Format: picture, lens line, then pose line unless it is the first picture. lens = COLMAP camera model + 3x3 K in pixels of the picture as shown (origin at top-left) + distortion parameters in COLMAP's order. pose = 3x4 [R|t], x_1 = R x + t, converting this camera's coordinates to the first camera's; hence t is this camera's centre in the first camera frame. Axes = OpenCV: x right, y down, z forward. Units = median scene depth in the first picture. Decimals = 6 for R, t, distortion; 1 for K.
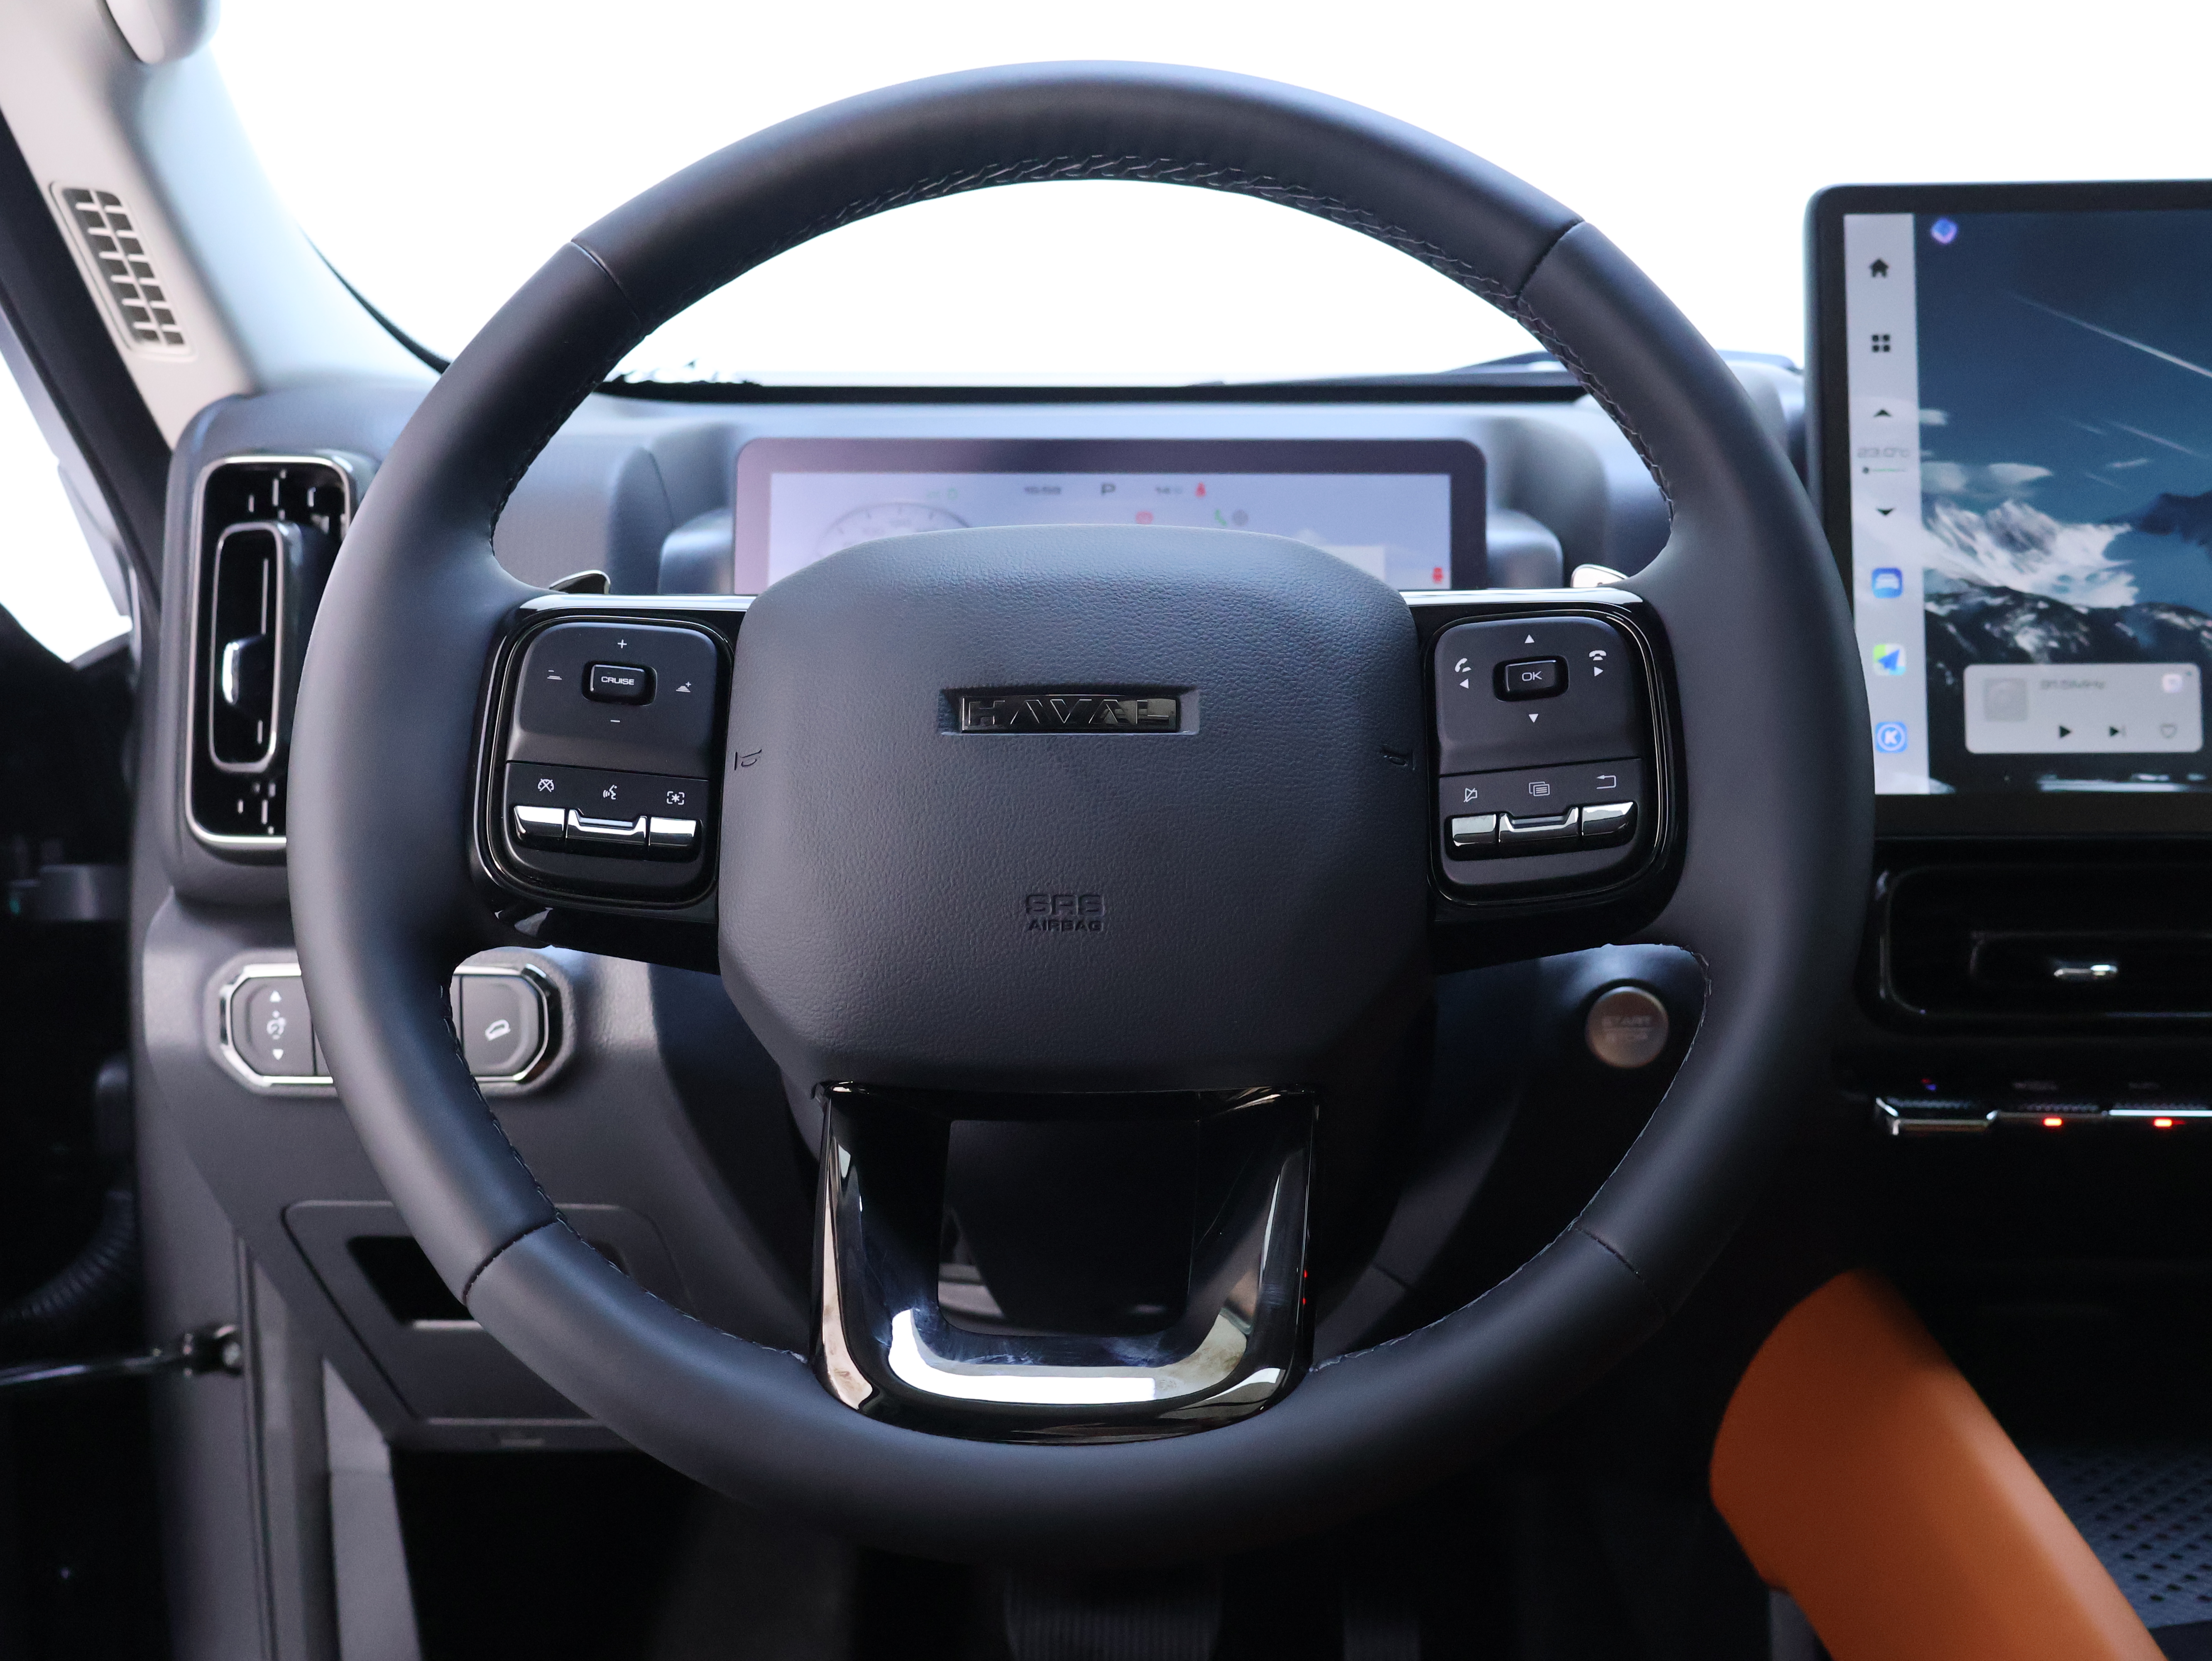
lens RADIAL K [[2058.1, 0, 1111.5], [0, 2058.1, 824.3], [0, 0, 1]] dist [-0.006697, 0.000000]
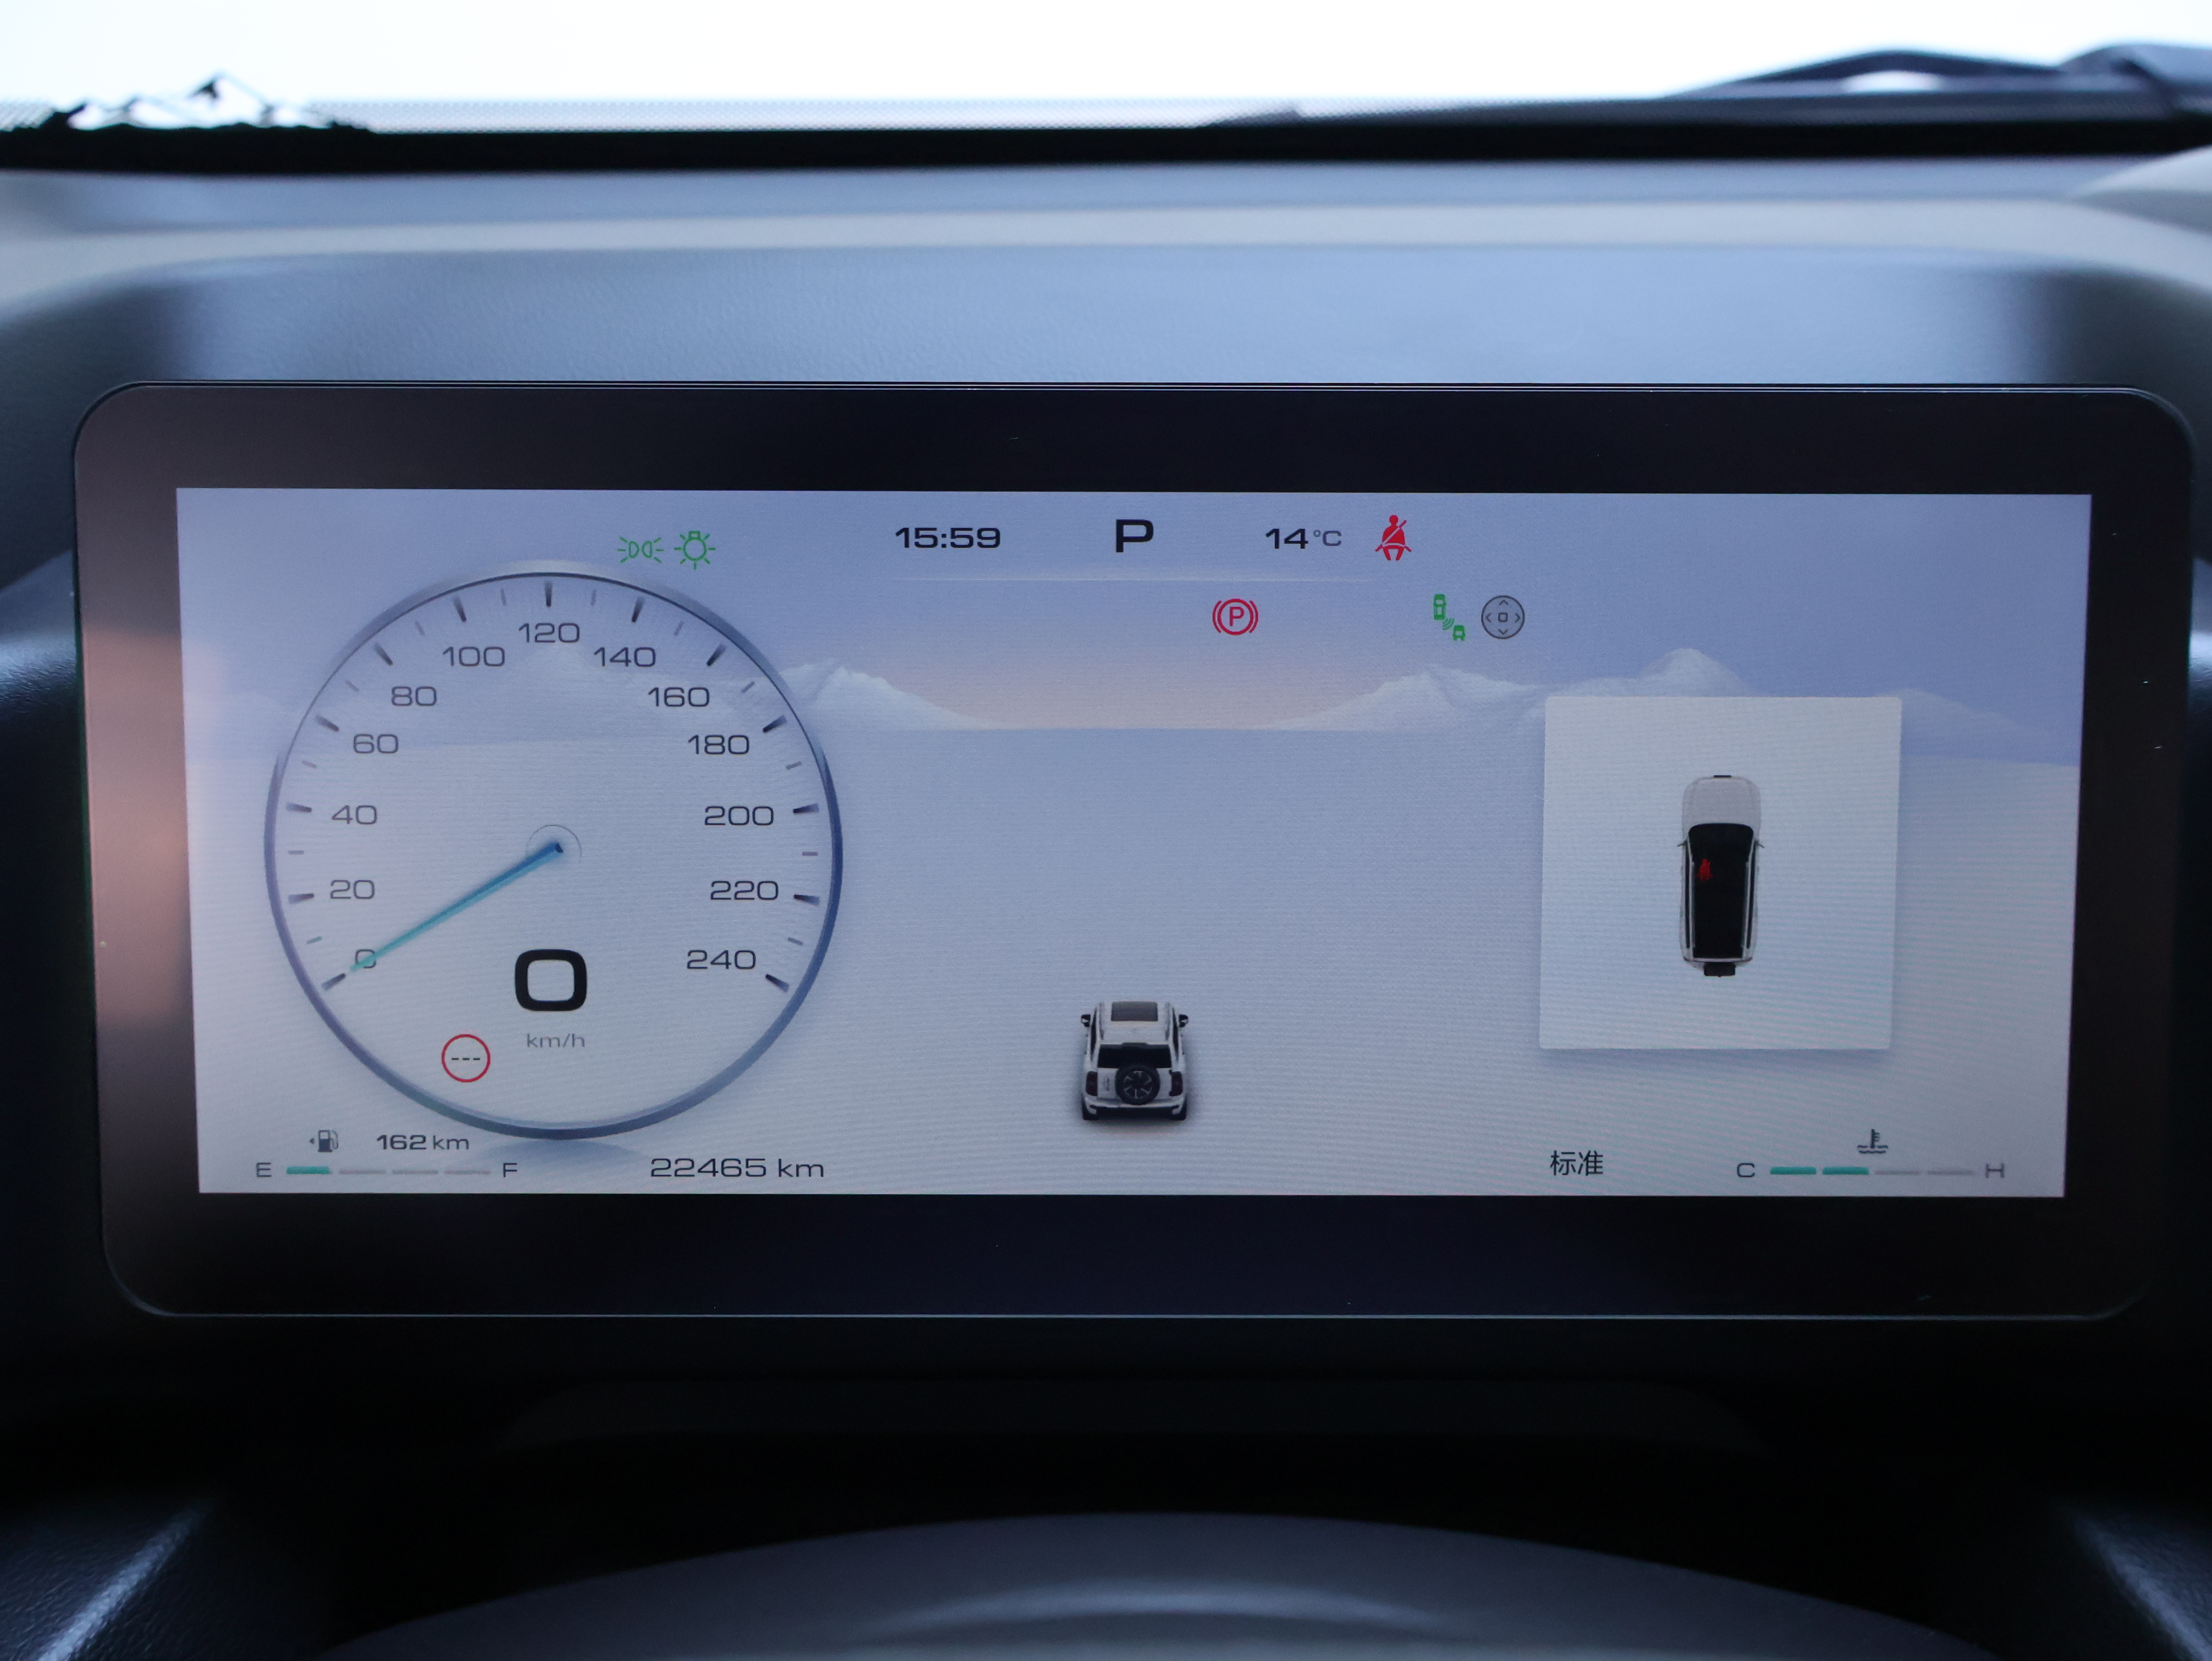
lens RADIAL K [[2058.1, 0, 1096.3], [0, 2058.1, 832.8], [0, 0, 1]] dist [-0.006697, 0.000000]
pose [[0.999255, -0.009383, 0.037436, -0.025637], [0.003073, 0.986260, 0.165169, -0.199281], [-0.038471, -0.164931, 0.985555, 0.747761]]
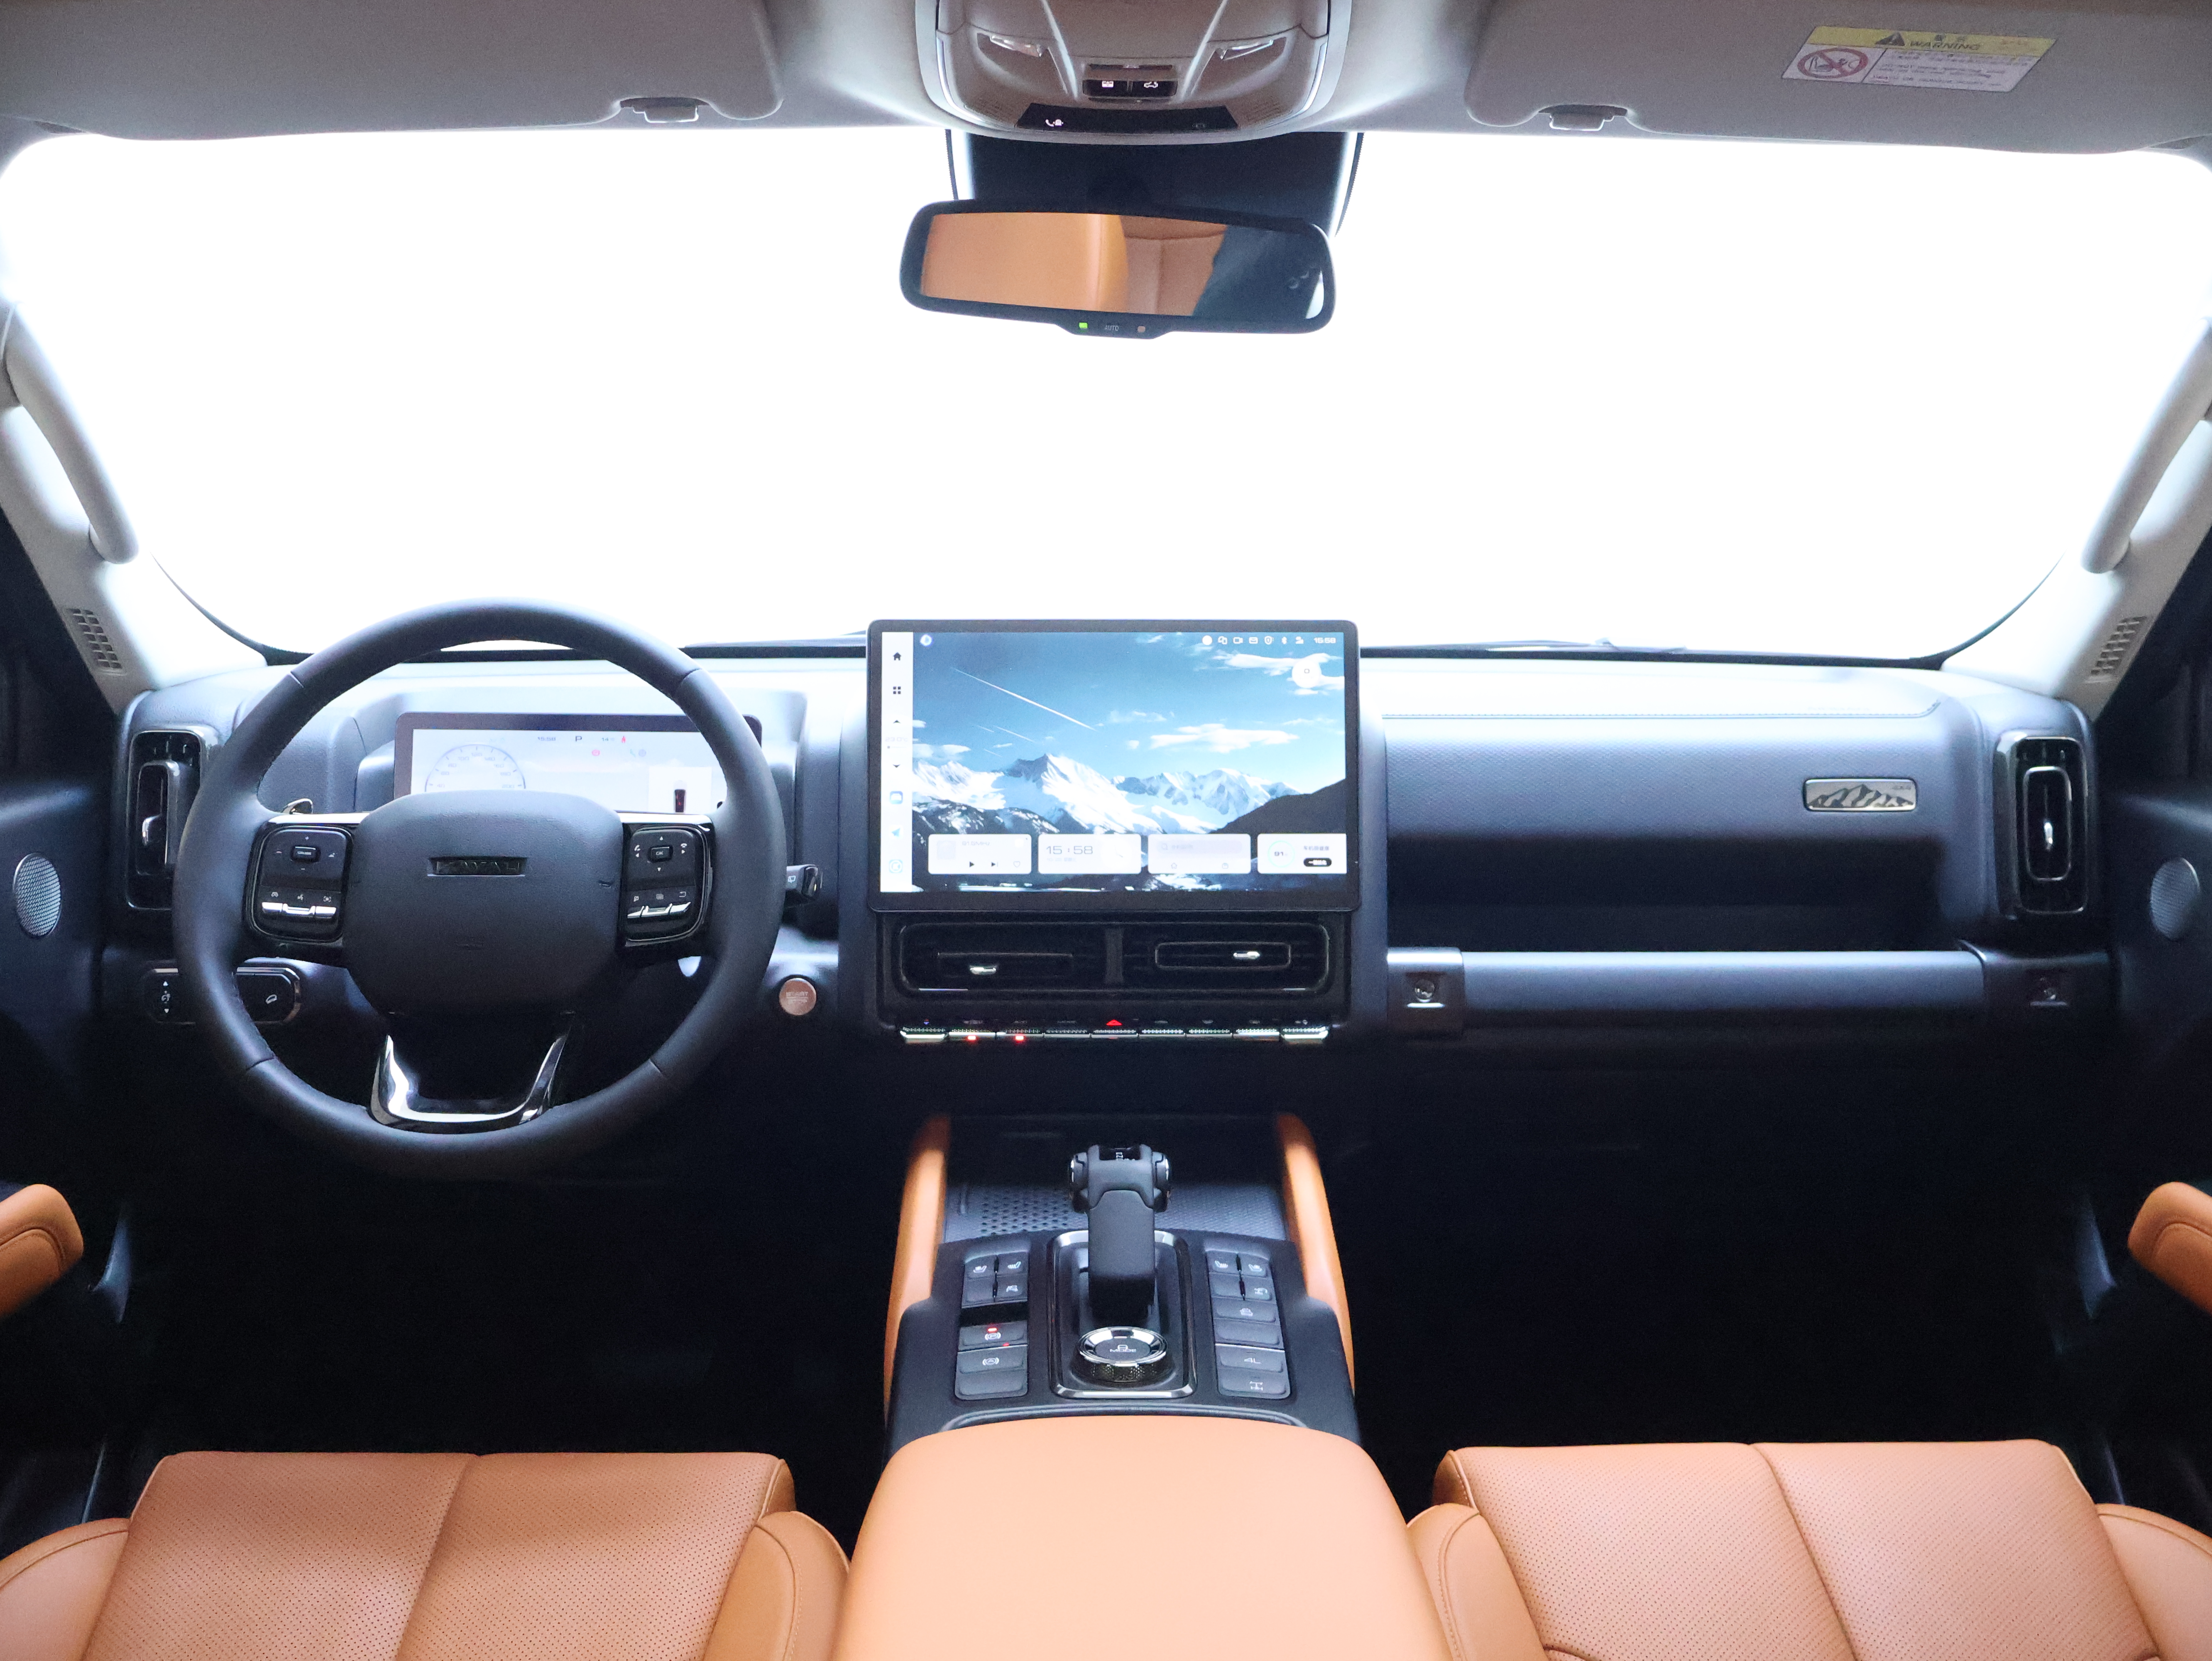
lens RADIAL K [[2058.1, 0, 1101.4], [0, 2058.1, 839.6], [0, 0, 1]] dist [-0.006697, 0.000000]
pose [[0.998947, 0.002749, 0.045807, 0.498665], [-0.002325, 0.999954, -0.009301, -0.051280], [-0.045830, 0.009185, 0.998907, -1.261954]]
